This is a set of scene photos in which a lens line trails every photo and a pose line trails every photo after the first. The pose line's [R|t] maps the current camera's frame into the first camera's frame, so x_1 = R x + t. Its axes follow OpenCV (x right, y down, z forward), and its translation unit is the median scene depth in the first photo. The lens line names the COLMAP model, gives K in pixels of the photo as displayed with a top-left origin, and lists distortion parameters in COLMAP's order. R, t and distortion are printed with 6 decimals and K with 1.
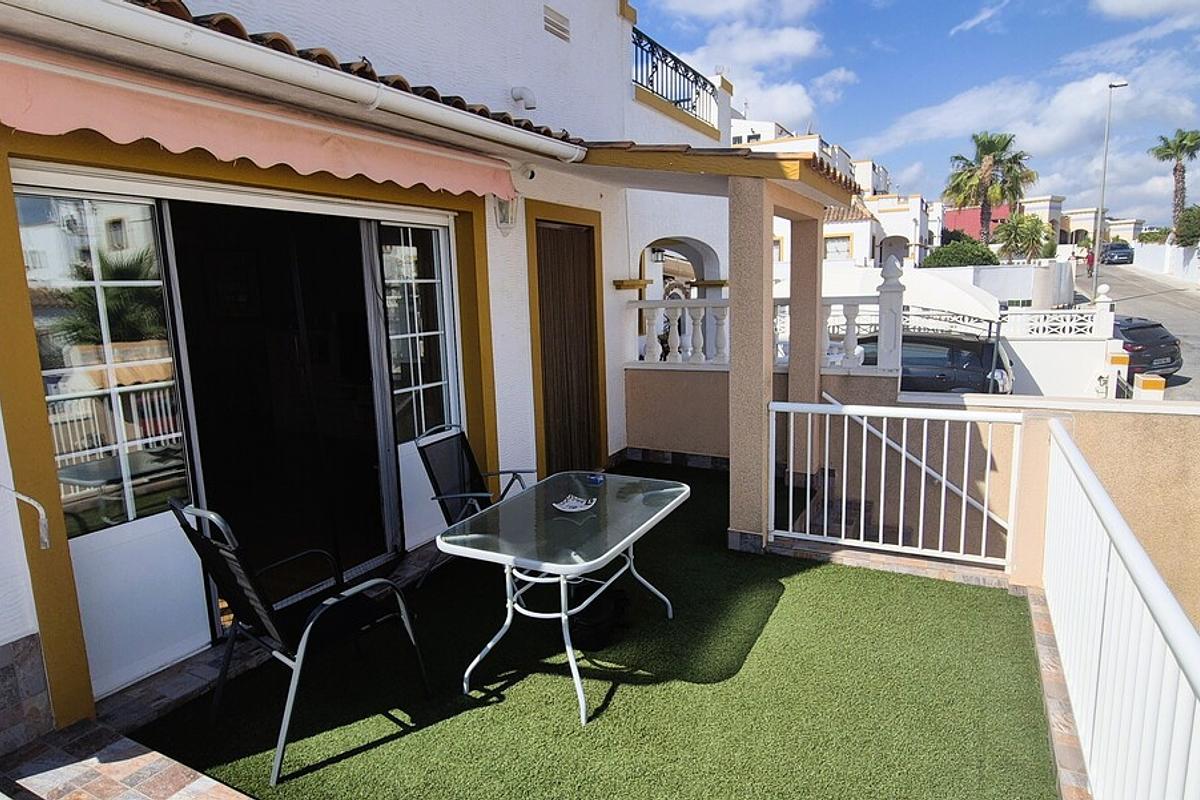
lens RADIAL K [[712.1, 0, 604.3], [0, 712.1, 406.2], [0, 0, 1]] dist [0.003977, -0.001852]
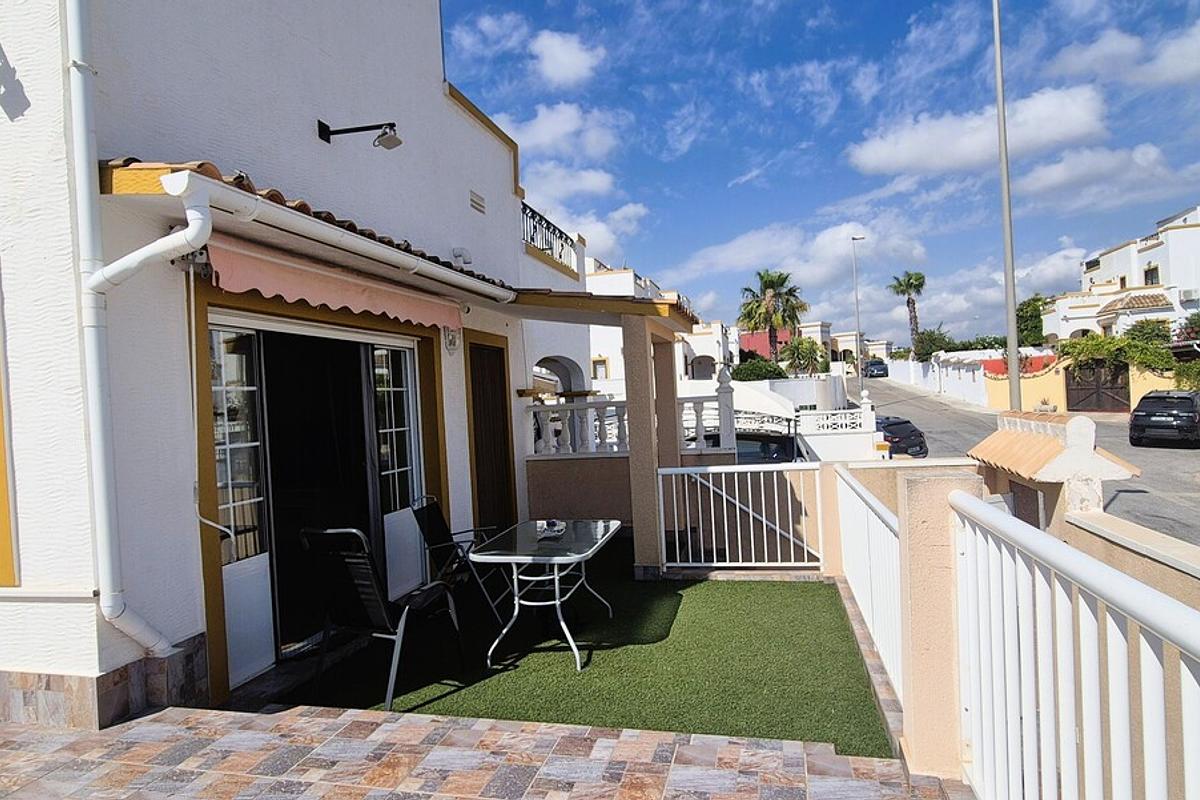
lens RADIAL K [[712.1, 0, 604.3], [0, 712.1, 406.2], [0, 0, 1]] dist [0.003977, -0.001852]
pose [[0.969544, -0.025238, 0.243615, -0.144785], [0.065283, 0.985320, -0.157740, 0.061063], [-0.236058, 0.168840, 0.956959, -0.236642]]
